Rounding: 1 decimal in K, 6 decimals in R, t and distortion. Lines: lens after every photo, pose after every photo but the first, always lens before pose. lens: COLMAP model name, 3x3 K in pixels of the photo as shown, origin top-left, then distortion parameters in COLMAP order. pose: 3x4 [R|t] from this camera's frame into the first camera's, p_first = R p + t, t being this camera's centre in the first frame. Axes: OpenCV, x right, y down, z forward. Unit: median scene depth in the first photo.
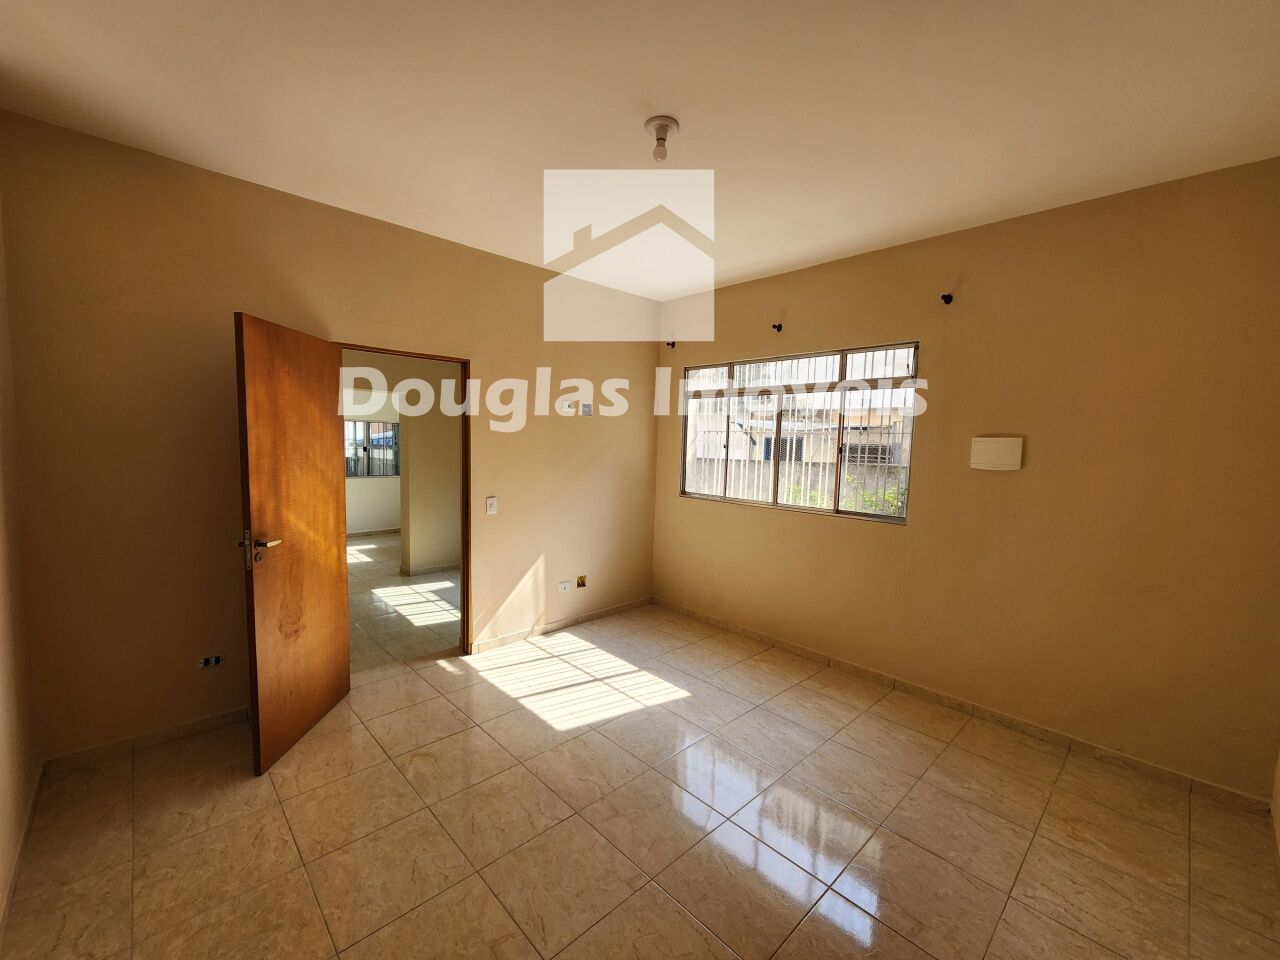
lens RADIAL K [[542.6, 0, 662.9], [0, 542.6, 459.5], [0, 0, 1]] dist [-0.039389, 0.000170]
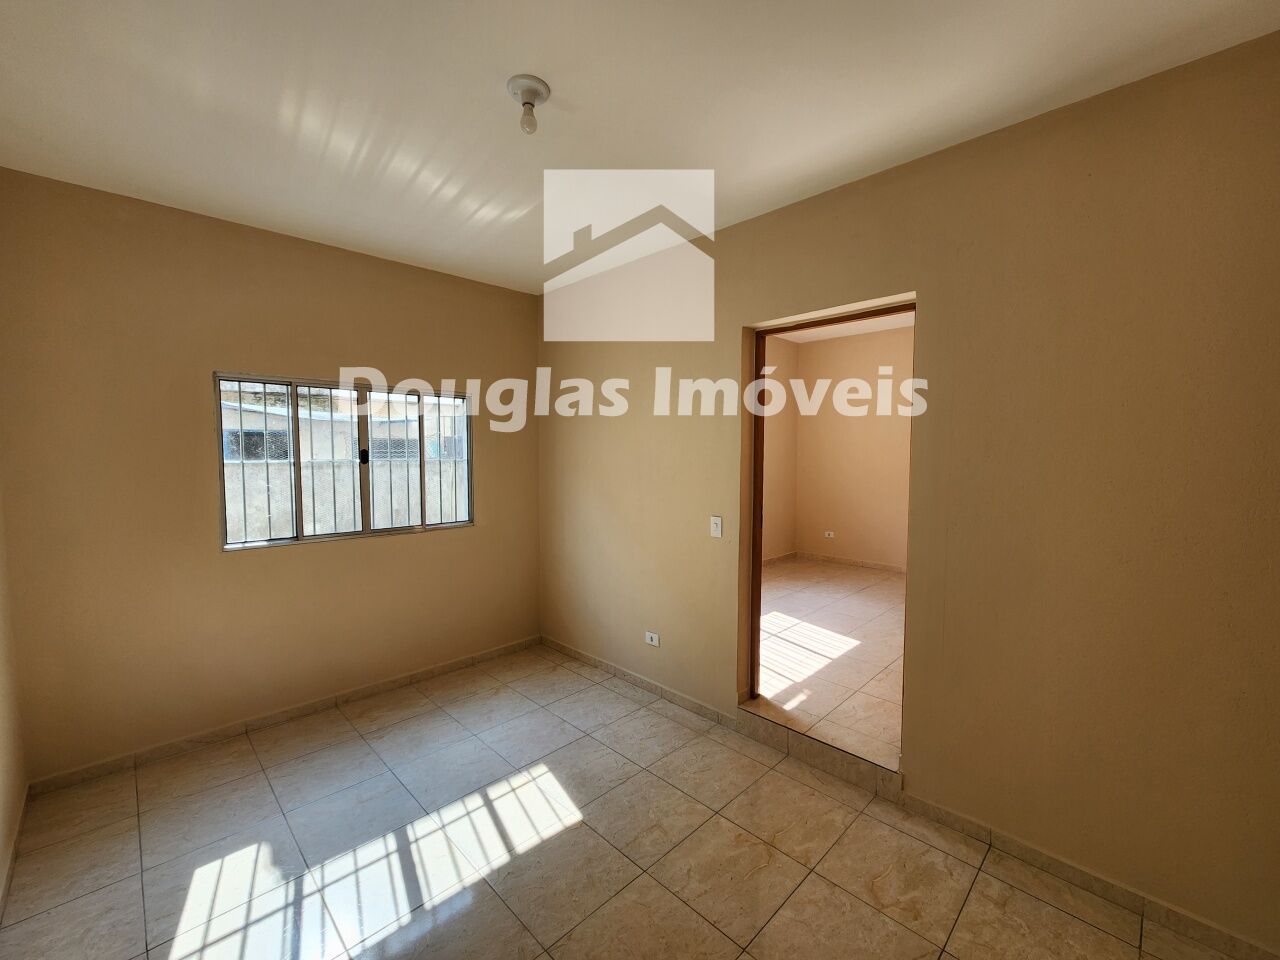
lens RADIAL K [[515.6, 0, 640.8], [0, 515.6, 483.8], [0, 0, 1]] dist [-0.016882, -0.000041]
pose [[0.022590, -0.110757, 0.993591, -1.244313], [0.051906, 0.992634, 0.109470, -0.079034], [-0.998396, 0.049100, 0.028173, 1.248004]]
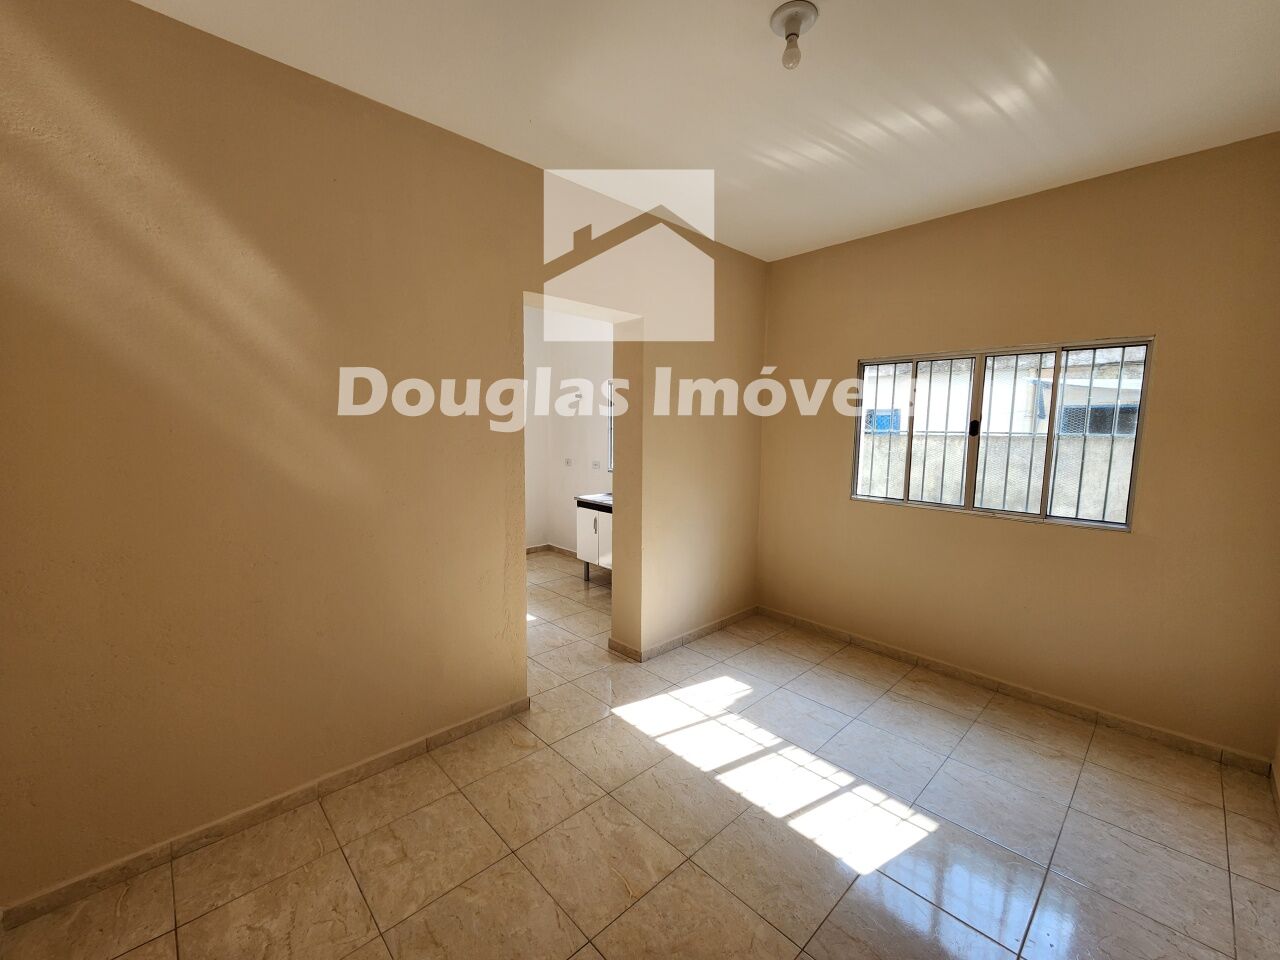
lens RADIAL K [[504.4, 0, 636.8], [0, 504.4, 483.3], [0, 0, 1]] dist [-0.002002, -0.004980]
pose [[0.998979, -0.025461, -0.037319, -0.838553], [0.027888, 0.997427, 0.066039, -0.027522], [0.035541, -0.067012, 0.997119, 0.859835]]
